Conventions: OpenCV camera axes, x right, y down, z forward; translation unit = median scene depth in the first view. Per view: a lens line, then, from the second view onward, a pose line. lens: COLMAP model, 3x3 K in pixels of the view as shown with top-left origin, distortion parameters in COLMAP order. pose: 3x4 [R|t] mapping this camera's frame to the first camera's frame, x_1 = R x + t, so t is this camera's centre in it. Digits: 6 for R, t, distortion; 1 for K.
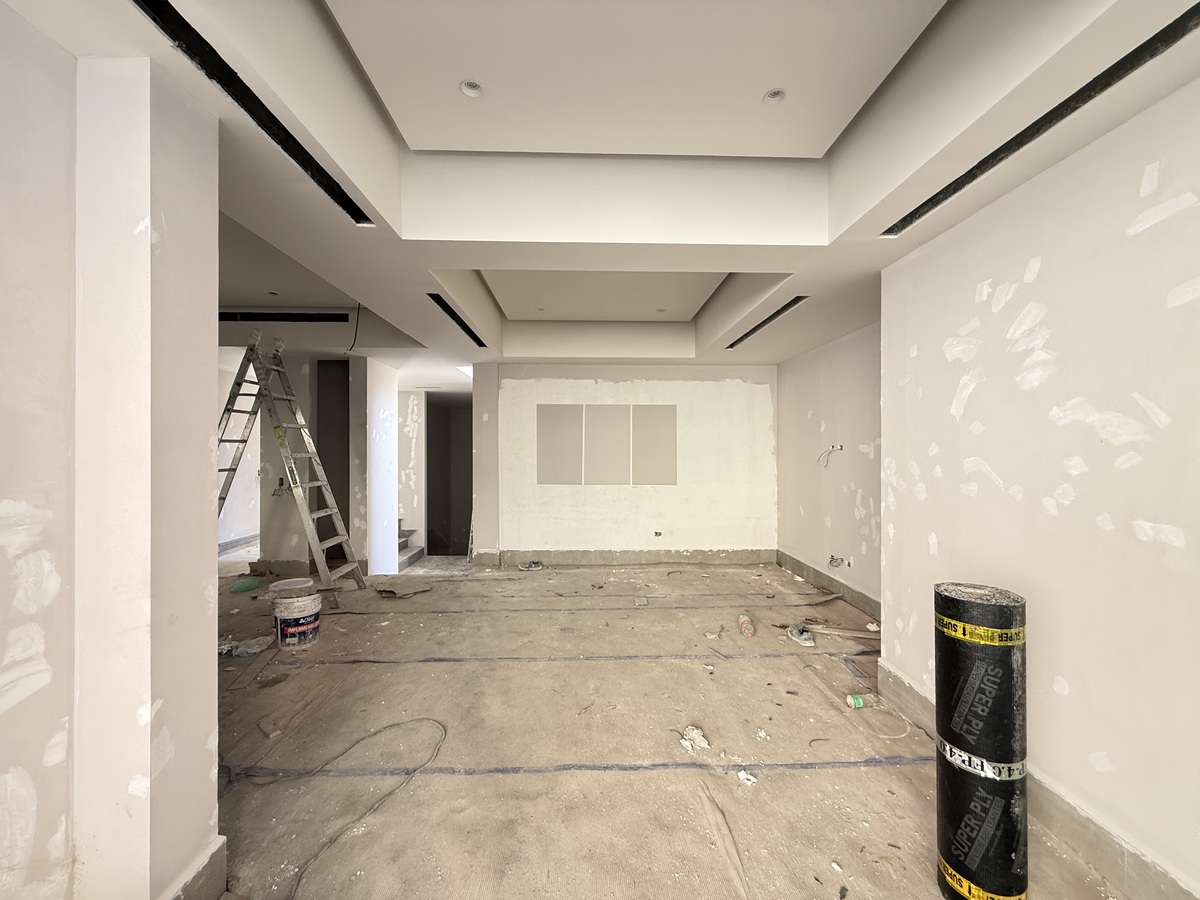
lens RADIAL K [[478.7, 0, 595.9], [0, 478.7, 449.6], [0, 0, 1]] dist [0.000460, 0.000043]
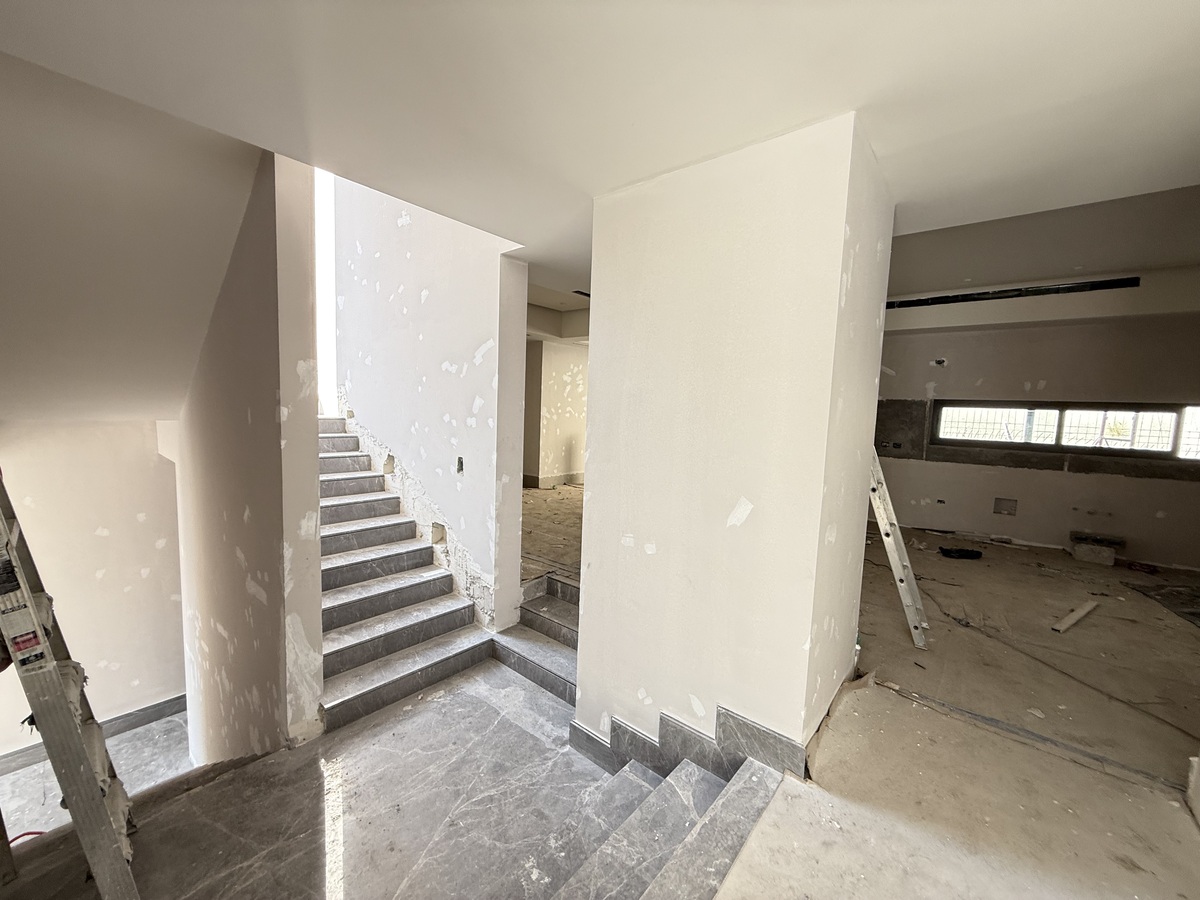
lens RADIAL K [[478.7, 0, 595.9], [0, 478.7, 449.6], [0, 0, 1]] dist [0.000460, 0.000043]
pose [[-0.744293, -0.087602, 0.662083, -2.035108], [-0.037341, 0.995268, 0.089710, 0.003475], [-0.666808, 0.042047, -0.744042, 3.804078]]
